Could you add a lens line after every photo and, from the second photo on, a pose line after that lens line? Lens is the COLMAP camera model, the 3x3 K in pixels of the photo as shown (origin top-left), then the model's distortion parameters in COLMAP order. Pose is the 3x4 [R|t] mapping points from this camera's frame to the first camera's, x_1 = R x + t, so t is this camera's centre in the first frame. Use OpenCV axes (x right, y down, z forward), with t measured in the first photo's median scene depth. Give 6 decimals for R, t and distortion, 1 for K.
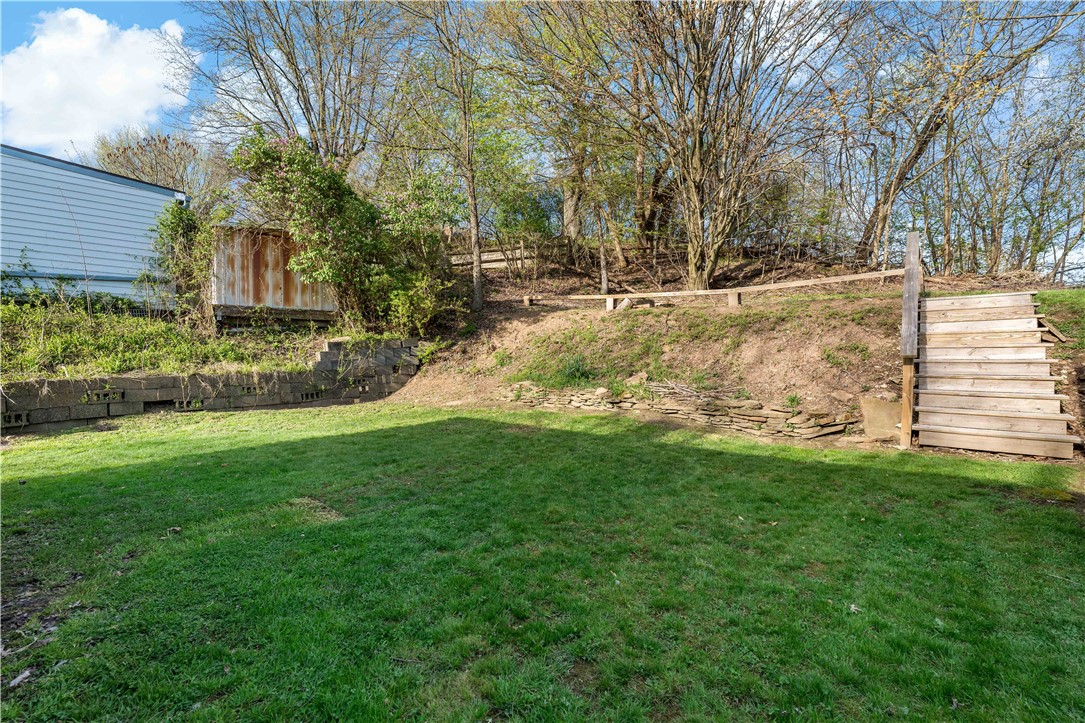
lens RADIAL K [[476.9, 0, 542.5], [0, 476.9, 361.5], [0, 0, 1]] dist [-0.001106, -0.000053]
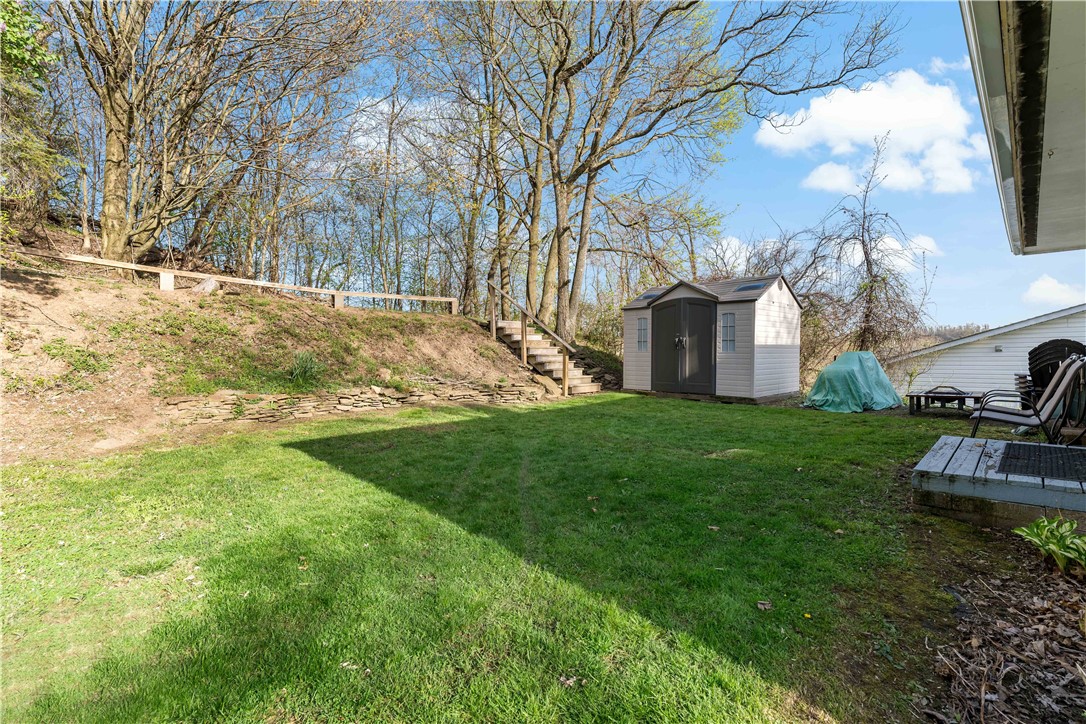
lens RADIAL K [[529.0, 0, 543.0], [0, 529.0, 362.0], [0, 0, 1]] dist [0.000845, 0.000049]
pose [[0.036528, -0.006257, 0.999313, -0.629516], [0.027776, 0.999600, 0.005243, 0.008399], [-0.998947, 0.027565, 0.036687, 0.435419]]
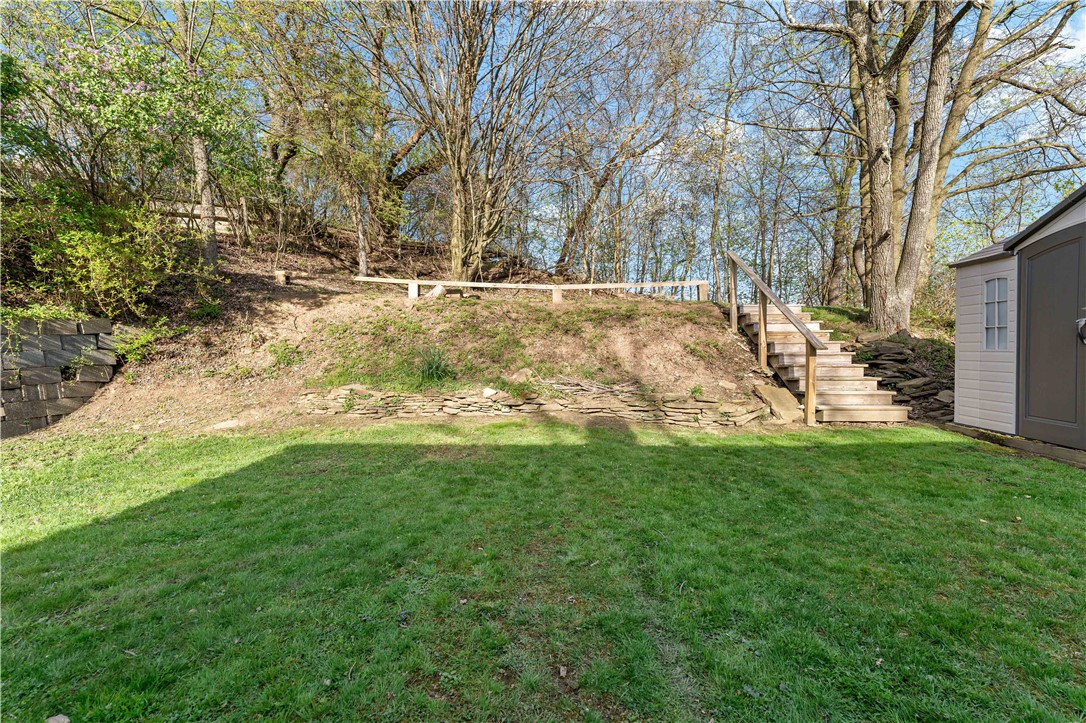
lens RADIAL K [[456.6, 0, 543.0], [0, 456.6, 361.5], [0, 0, 1]] dist [-0.002295, -0.000219]
pose [[0.773175, -0.009942, 0.634115, -0.208382], [0.007808, 0.999951, 0.006159, 0.003496], [-0.634145, 0.000189, 0.773214, 0.232283]]
